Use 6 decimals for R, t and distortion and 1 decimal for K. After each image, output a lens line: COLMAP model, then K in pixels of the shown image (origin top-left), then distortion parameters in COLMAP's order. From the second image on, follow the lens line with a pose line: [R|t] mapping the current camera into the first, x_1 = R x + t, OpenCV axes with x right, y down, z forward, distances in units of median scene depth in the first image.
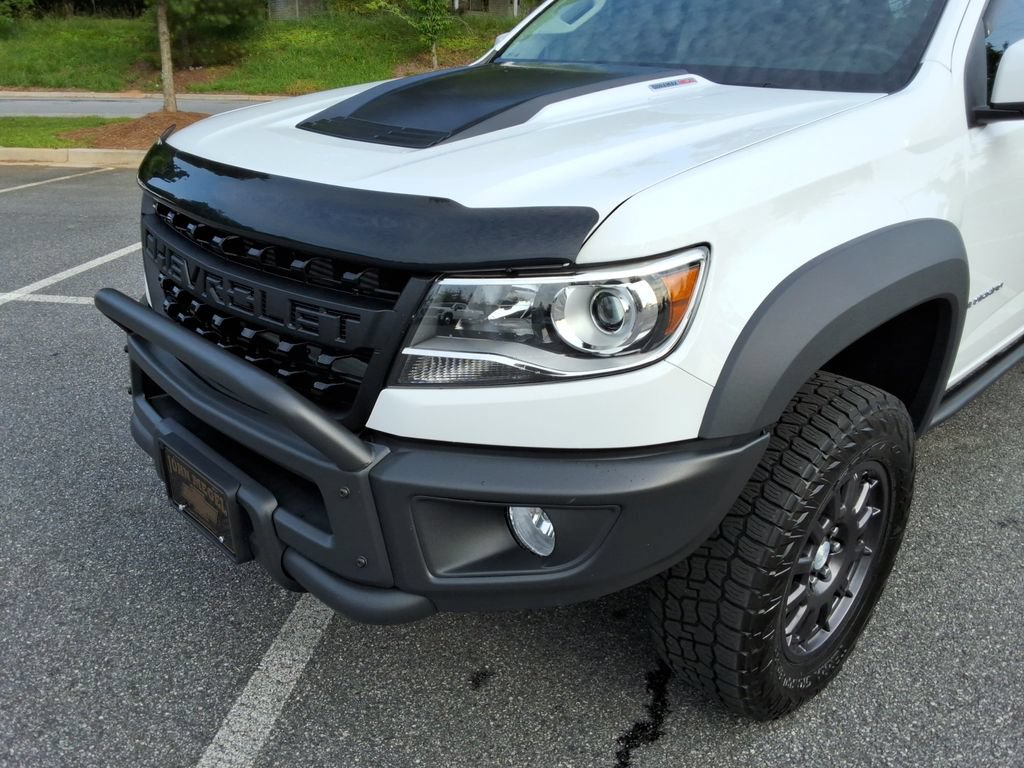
lens RADIAL K [[827.3, 0, 531.6], [0, 827.3, 377.9], [0, 0, 1]] dist [0.136612, -0.209256]
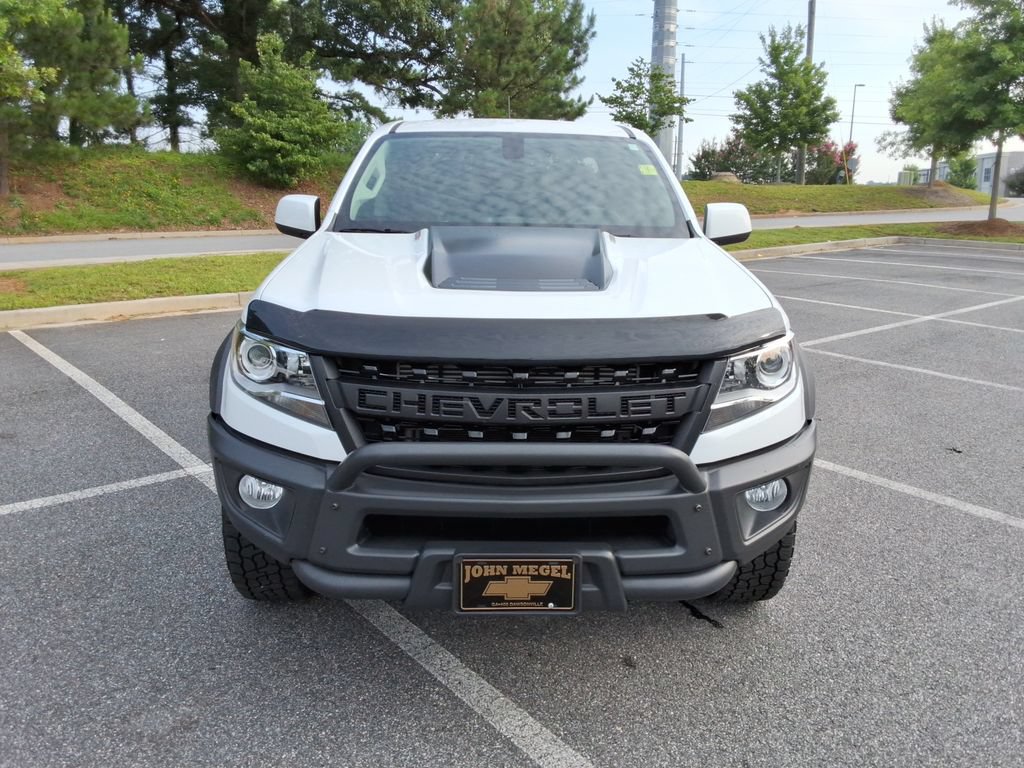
lens RADIAL K [[836.9, 0, 515.3], [0, 836.9, 378.5], [0, 0, 1]] dist [0.104140, -0.165801]
pose [[0.672750, -0.179950, 0.717653, -1.494236], [0.274443, 0.961467, -0.016186, -0.156462], [-0.687087, 0.207844, 0.696213, 0.102483]]
